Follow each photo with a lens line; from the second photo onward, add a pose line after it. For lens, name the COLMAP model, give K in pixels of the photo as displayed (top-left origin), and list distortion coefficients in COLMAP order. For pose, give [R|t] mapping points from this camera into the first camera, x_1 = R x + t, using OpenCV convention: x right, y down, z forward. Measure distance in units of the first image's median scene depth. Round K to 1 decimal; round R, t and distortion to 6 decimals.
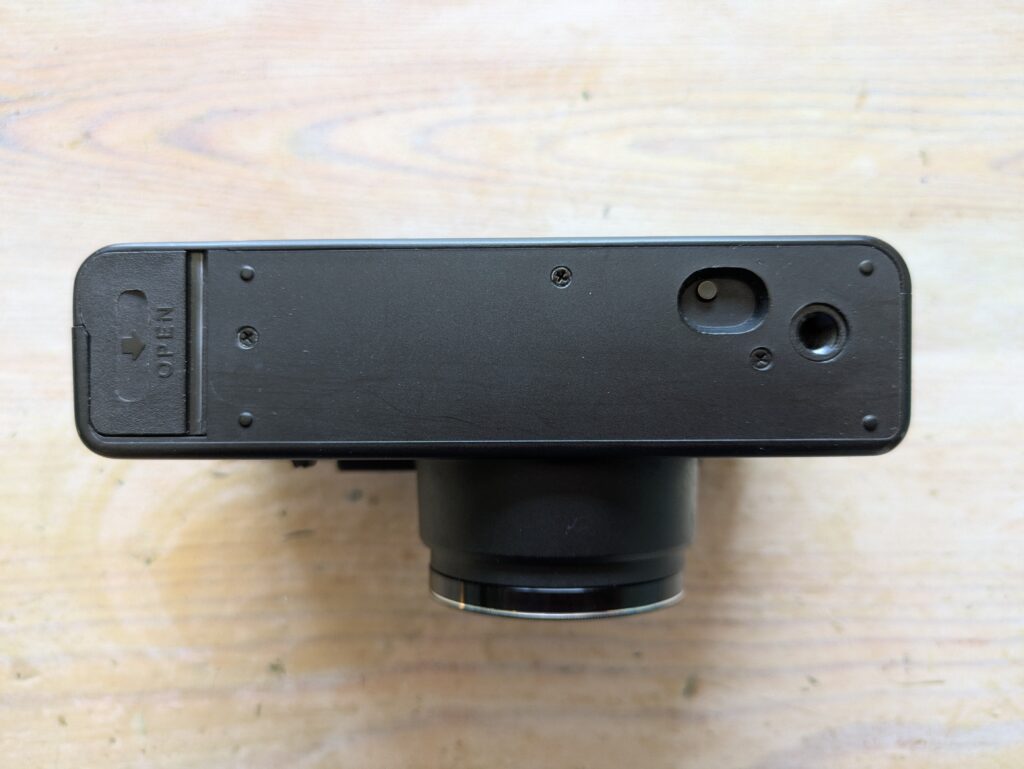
lens RADIAL K [[778.0, 0, 523.2], [0, 778.0, 366.2], [0, 0, 1]] dist [-0.033411, 0.014709]
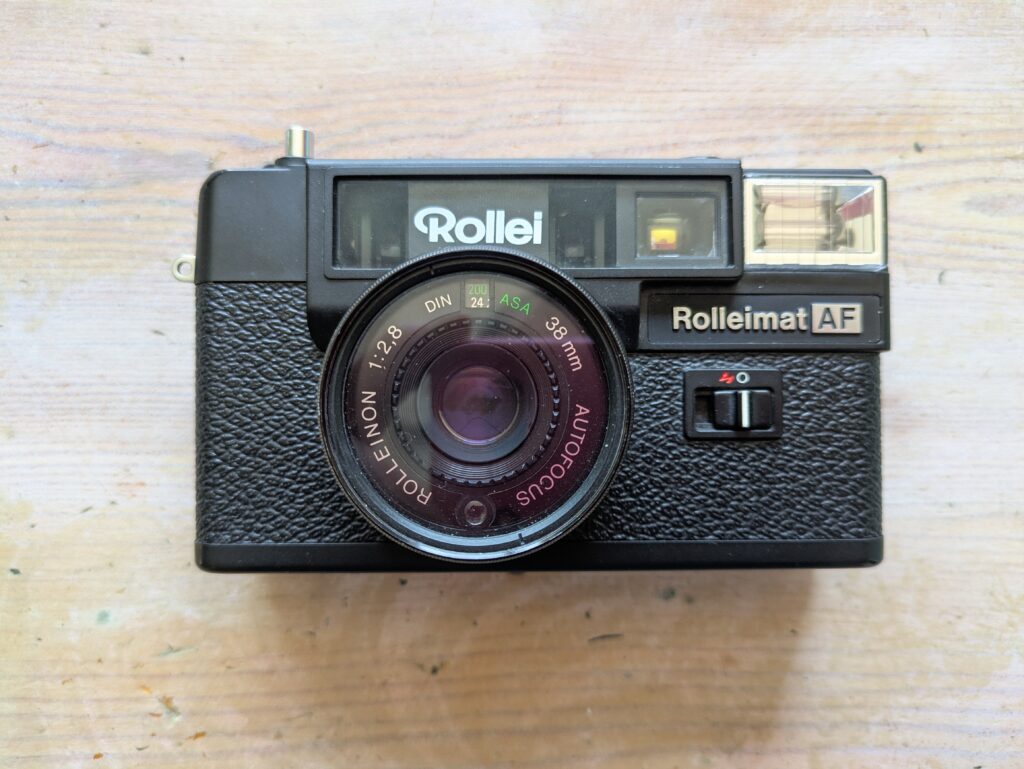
lens RADIAL K [[778.0, 0, 507.2], [0, 778.0, 373.7], [0, 0, 1]] dist [-0.033411, 0.014709]
pose [[0.999915, 0.000518, 0.013057, -0.408035], [-0.000598, 0.999981, 0.006119, -0.091493], [-0.013053, -0.006126, 0.999896, 0.109797]]
